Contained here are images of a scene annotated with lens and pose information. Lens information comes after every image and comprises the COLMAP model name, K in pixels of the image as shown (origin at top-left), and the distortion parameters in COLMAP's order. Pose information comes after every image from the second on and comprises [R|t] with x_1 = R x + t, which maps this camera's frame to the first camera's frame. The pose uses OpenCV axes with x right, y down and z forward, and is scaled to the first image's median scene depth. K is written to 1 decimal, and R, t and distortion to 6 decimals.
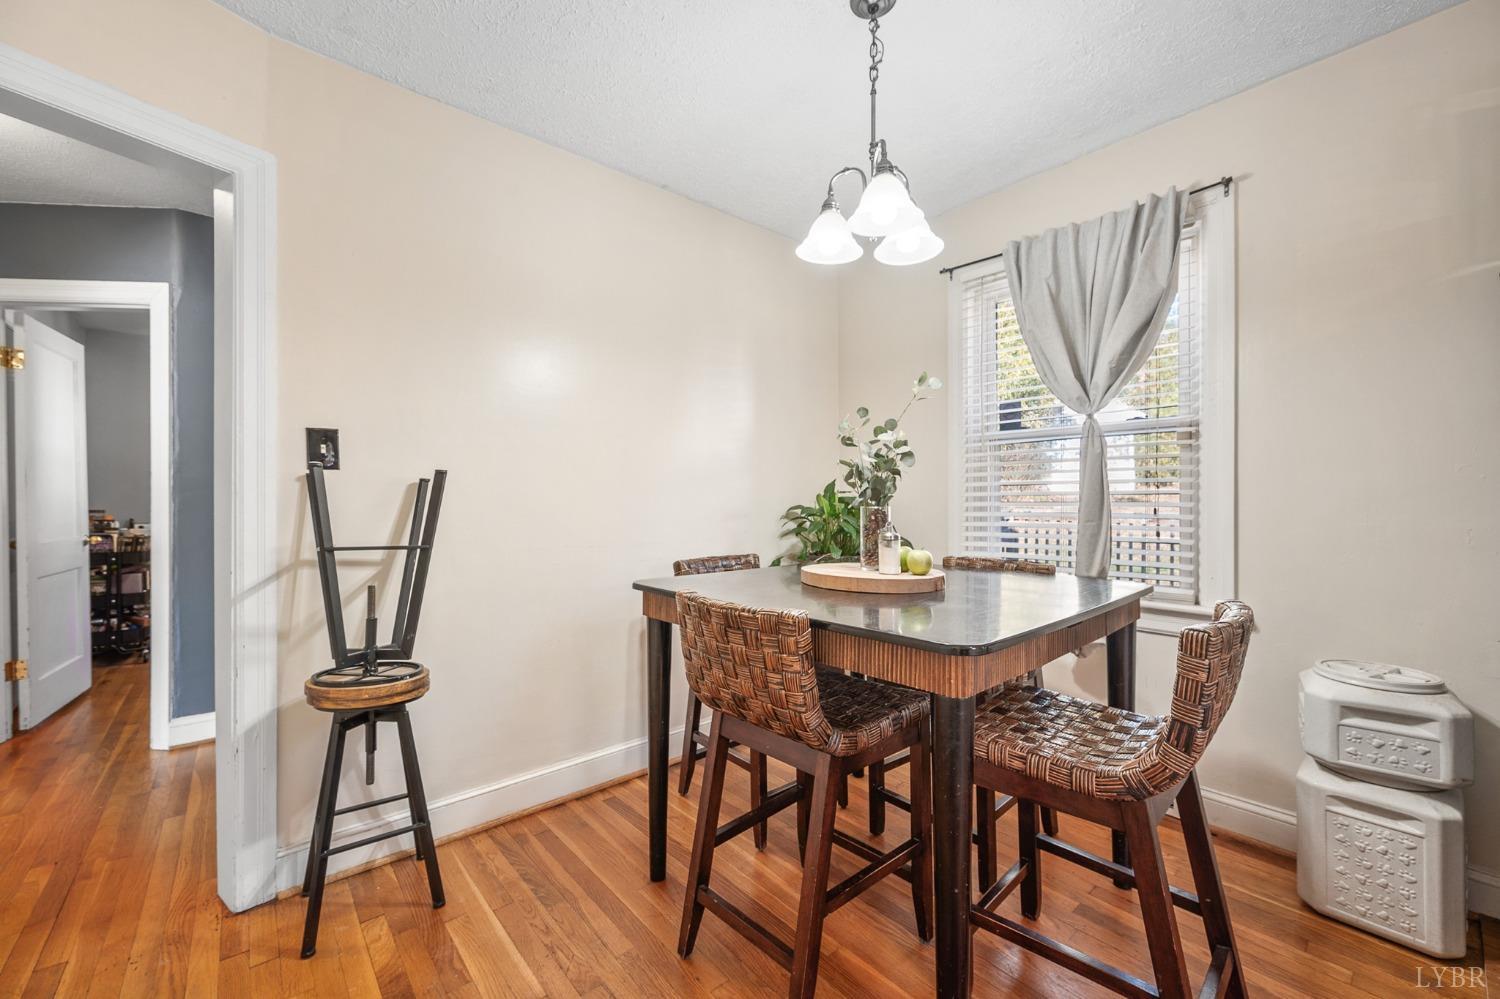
lens RADIAL K [[594.9, 0, 750.0], [0, 594.9, 499.5], [0, 0, 1]] dist [0.000438, 0.000166]
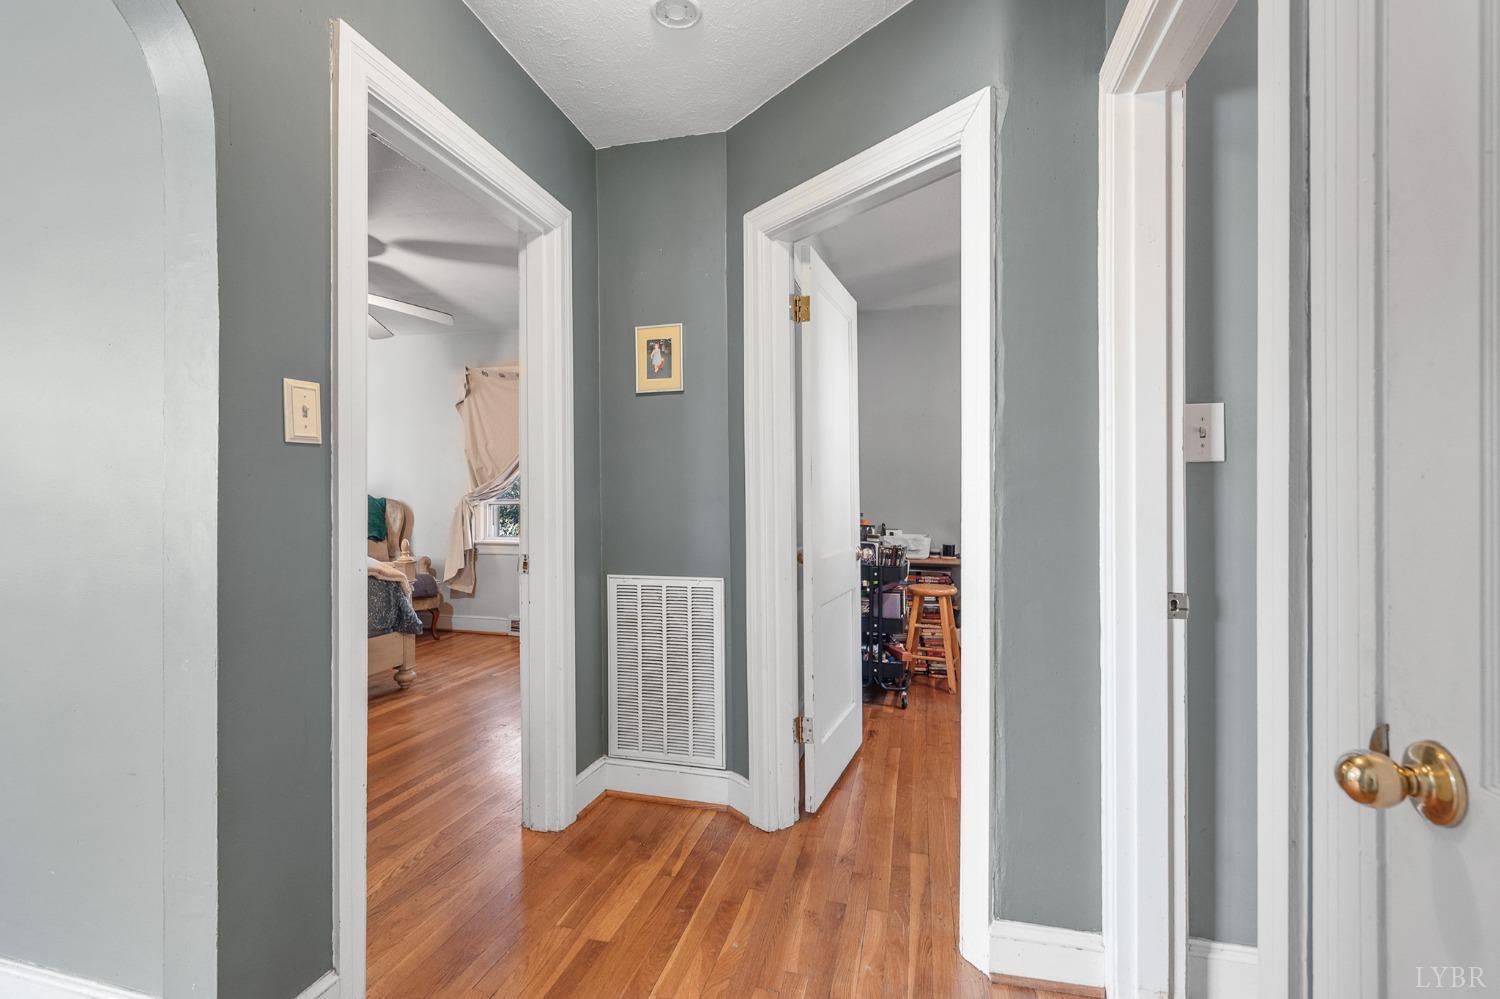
lens RADIAL K [[680.3, 0, 751.0], [0, 680.3, 469.3], [0, 0, 1]] dist [0.001393, 0.000043]
pose [[0.575107, -0.036580, -0.817260, -0.480091], [-0.006721, 0.998755, -0.049433, 0.004169], [0.818050, 0.033922, 0.574145, 0.382453]]
